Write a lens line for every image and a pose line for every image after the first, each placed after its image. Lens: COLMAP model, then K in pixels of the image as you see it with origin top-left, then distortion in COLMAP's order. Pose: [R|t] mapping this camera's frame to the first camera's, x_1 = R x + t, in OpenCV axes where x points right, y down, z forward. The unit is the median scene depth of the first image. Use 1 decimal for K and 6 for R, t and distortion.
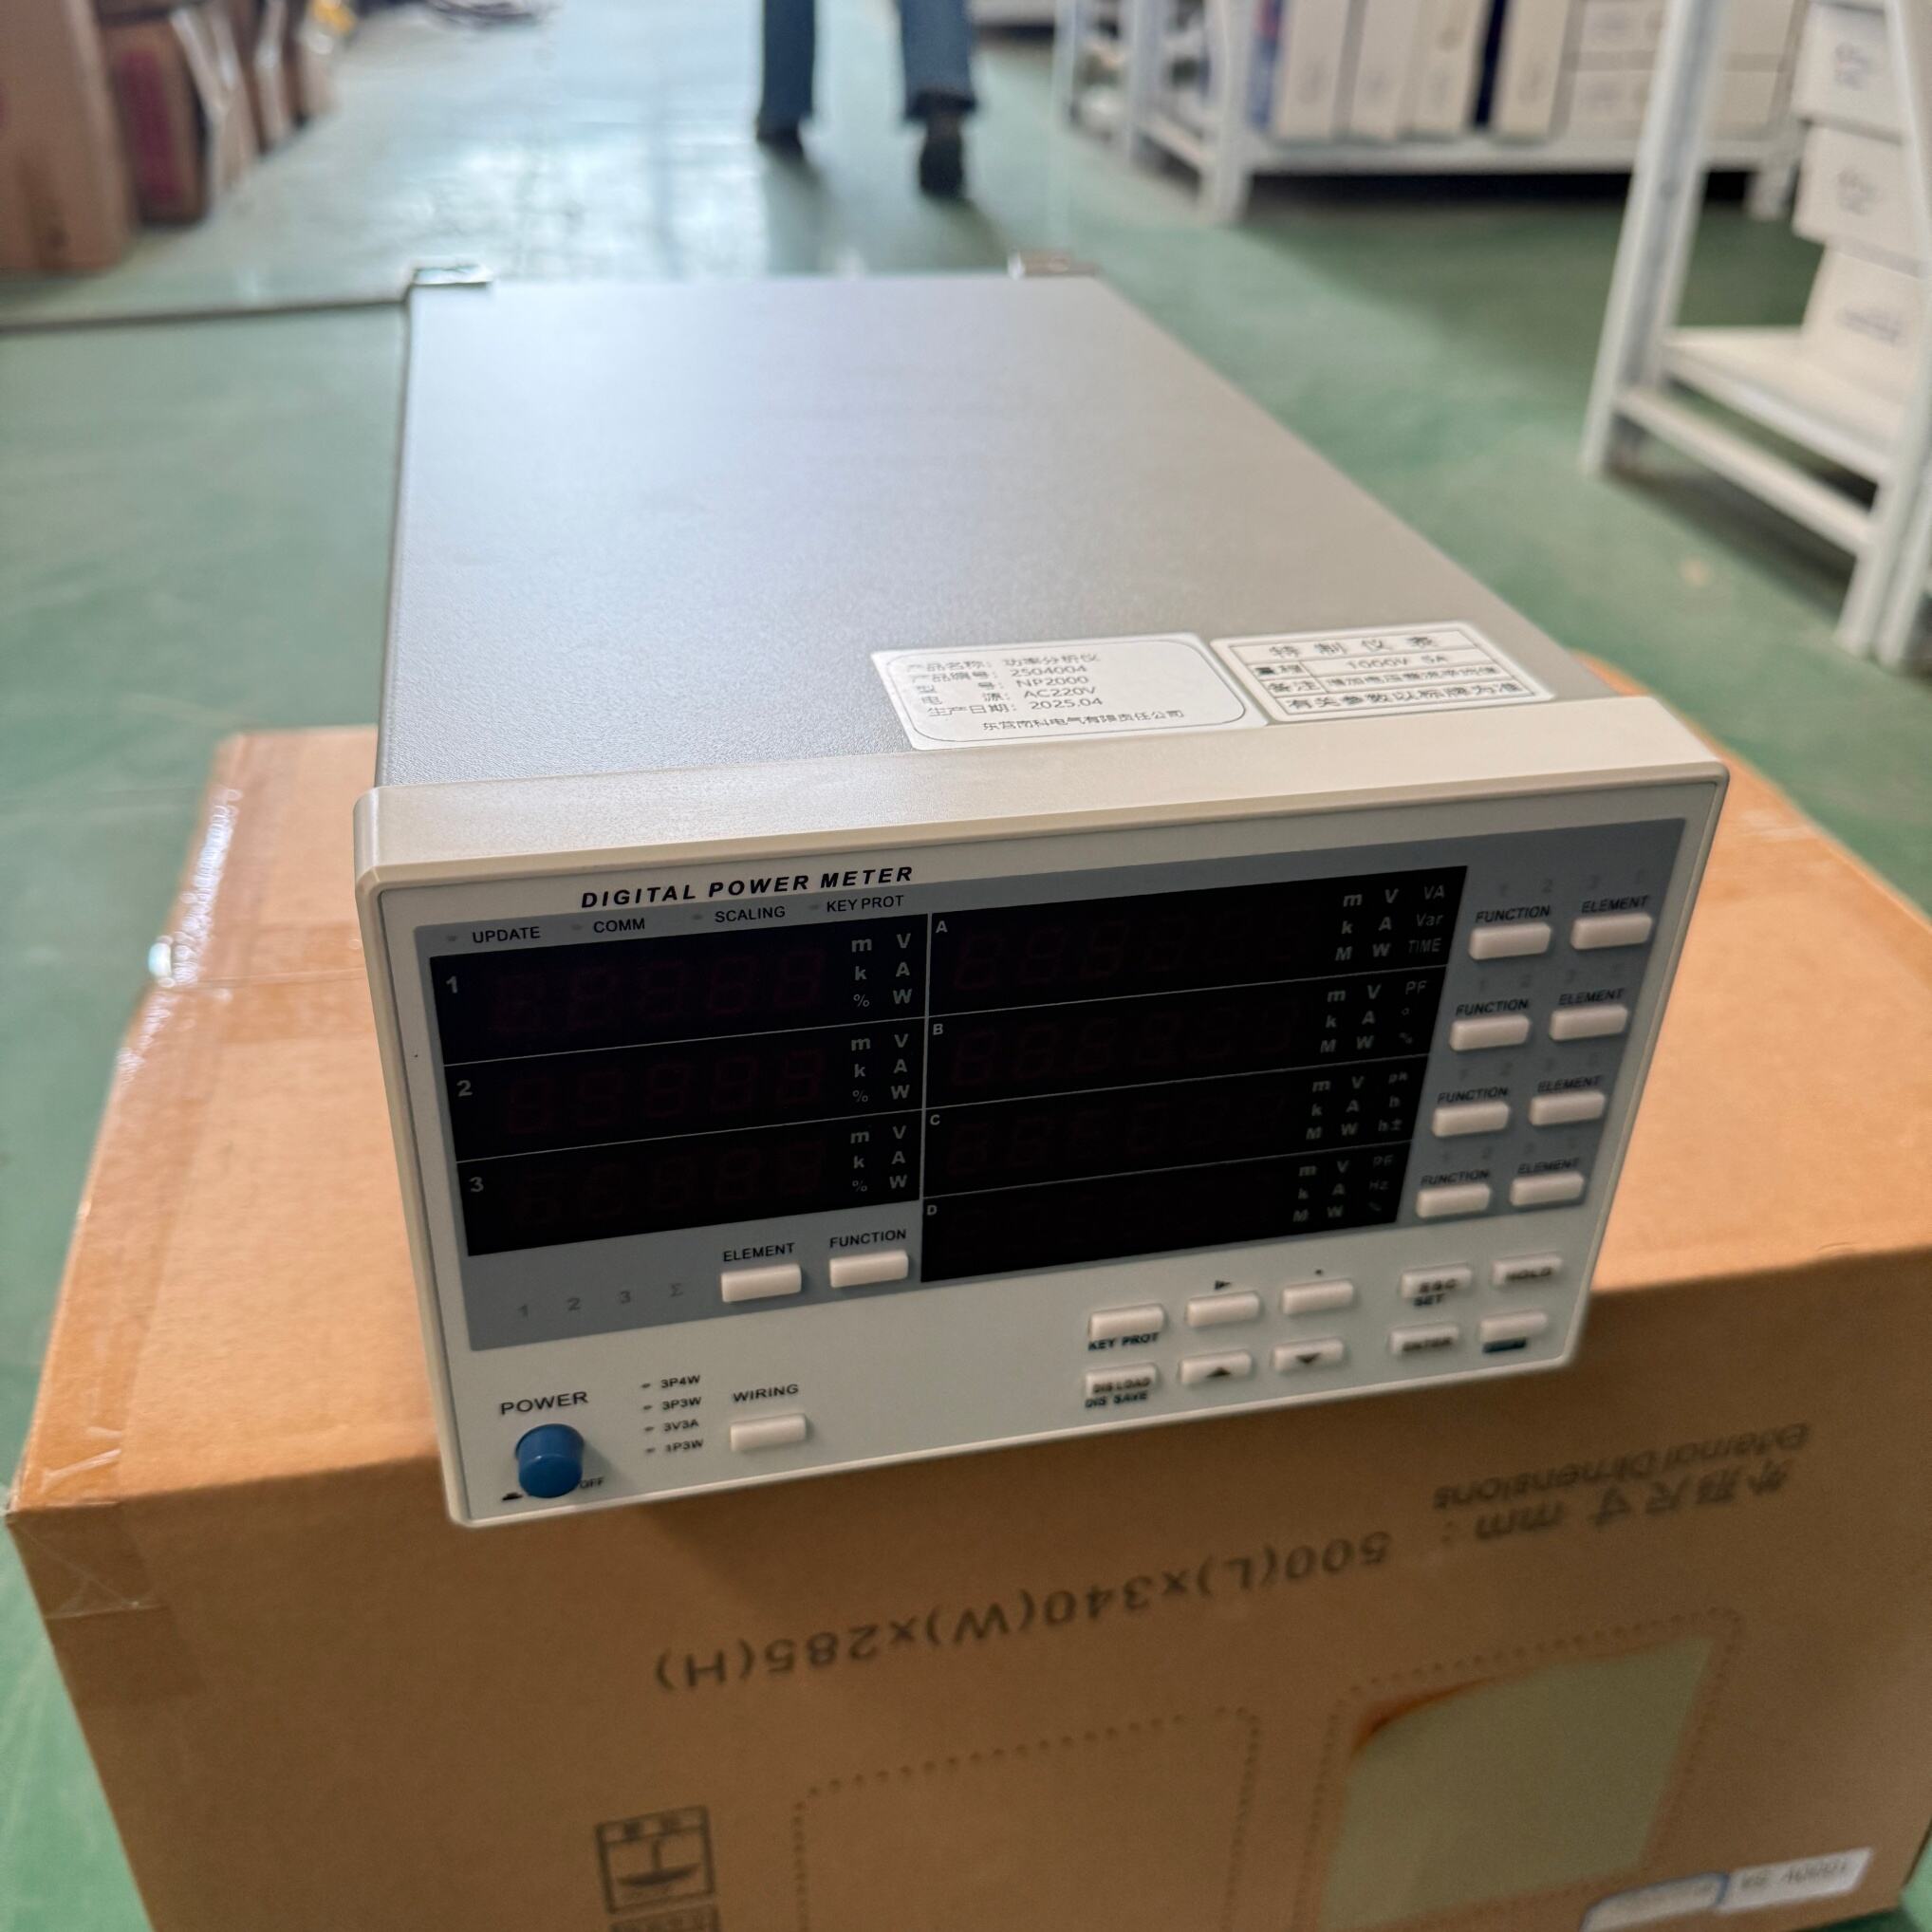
lens RADIAL K [[1851.0, 0, 955.7], [0, 1851.0, 957.7], [0, 0, 1]] dist [0.011438, 0.000000]
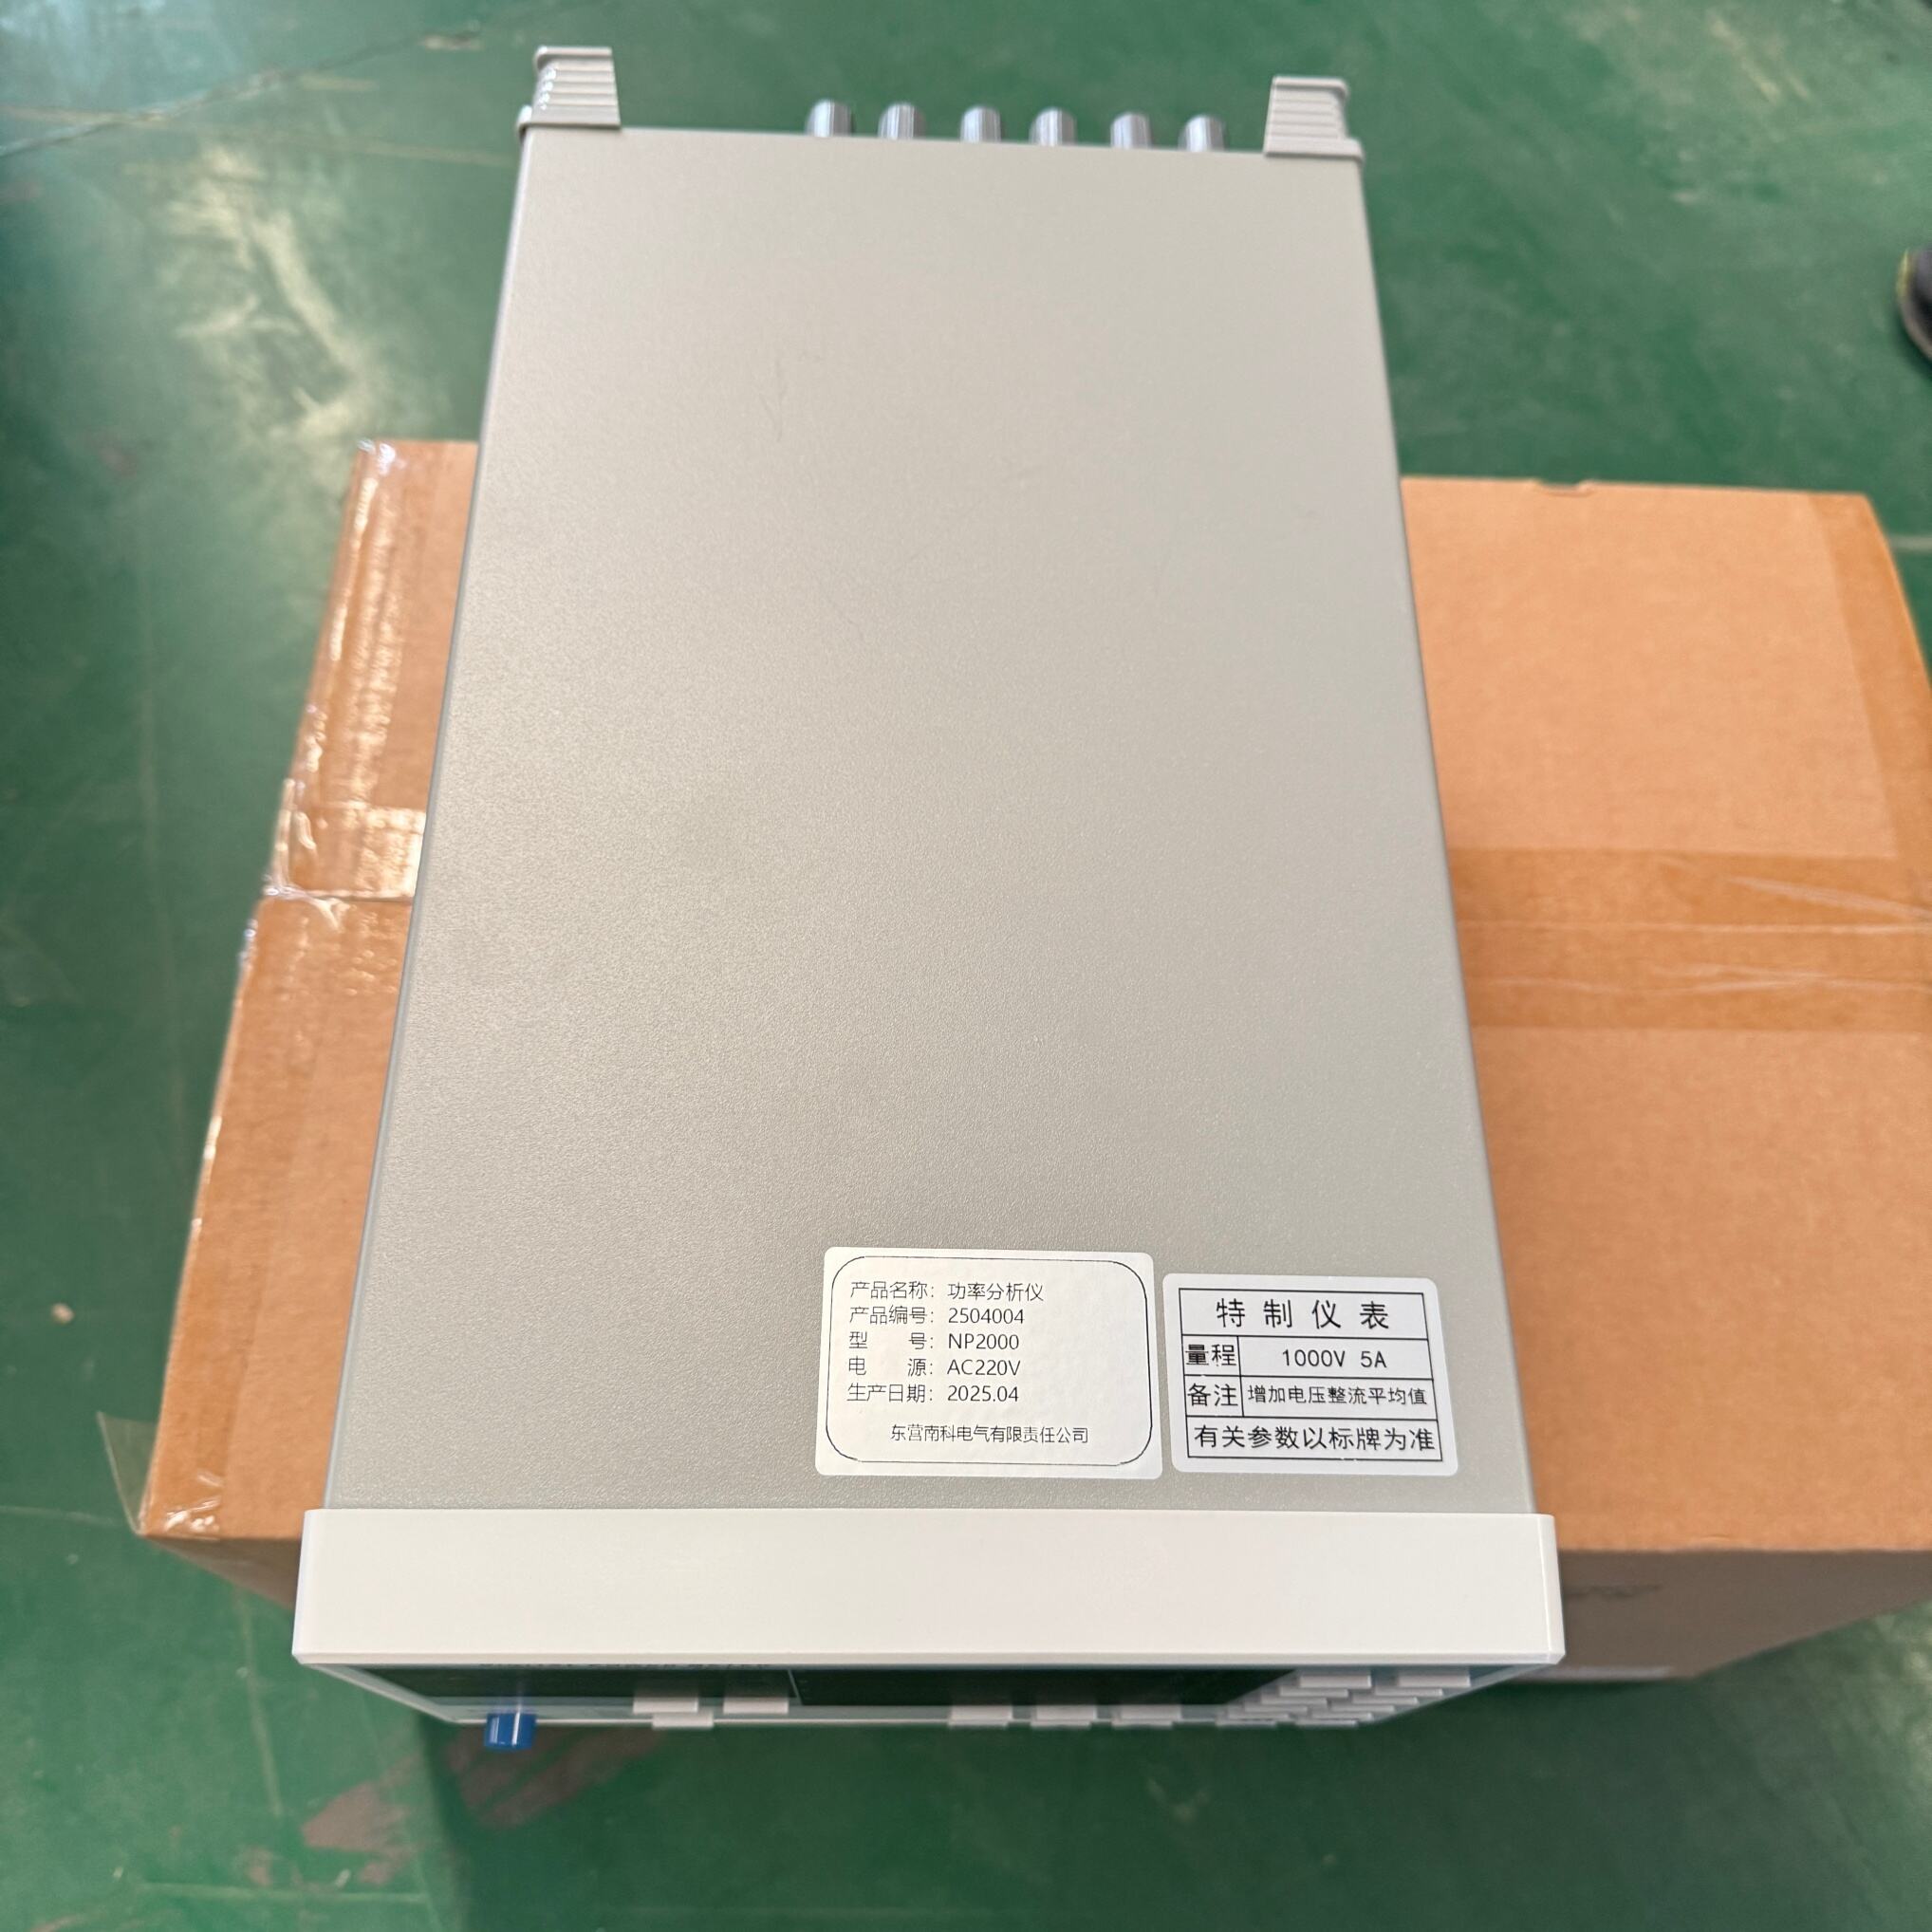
lens RADIAL K [[1851.0, 0, 981.2], [0, 1851.0, 949.5], [0, 0, 1]] dist [0.011438, 0.000000]
pose [[0.978110, 0.191869, -0.080543, 0.089255], [-0.126304, 0.855015, 0.502988, -0.827685], [0.165373, -0.481805, 0.860532, 0.208207]]
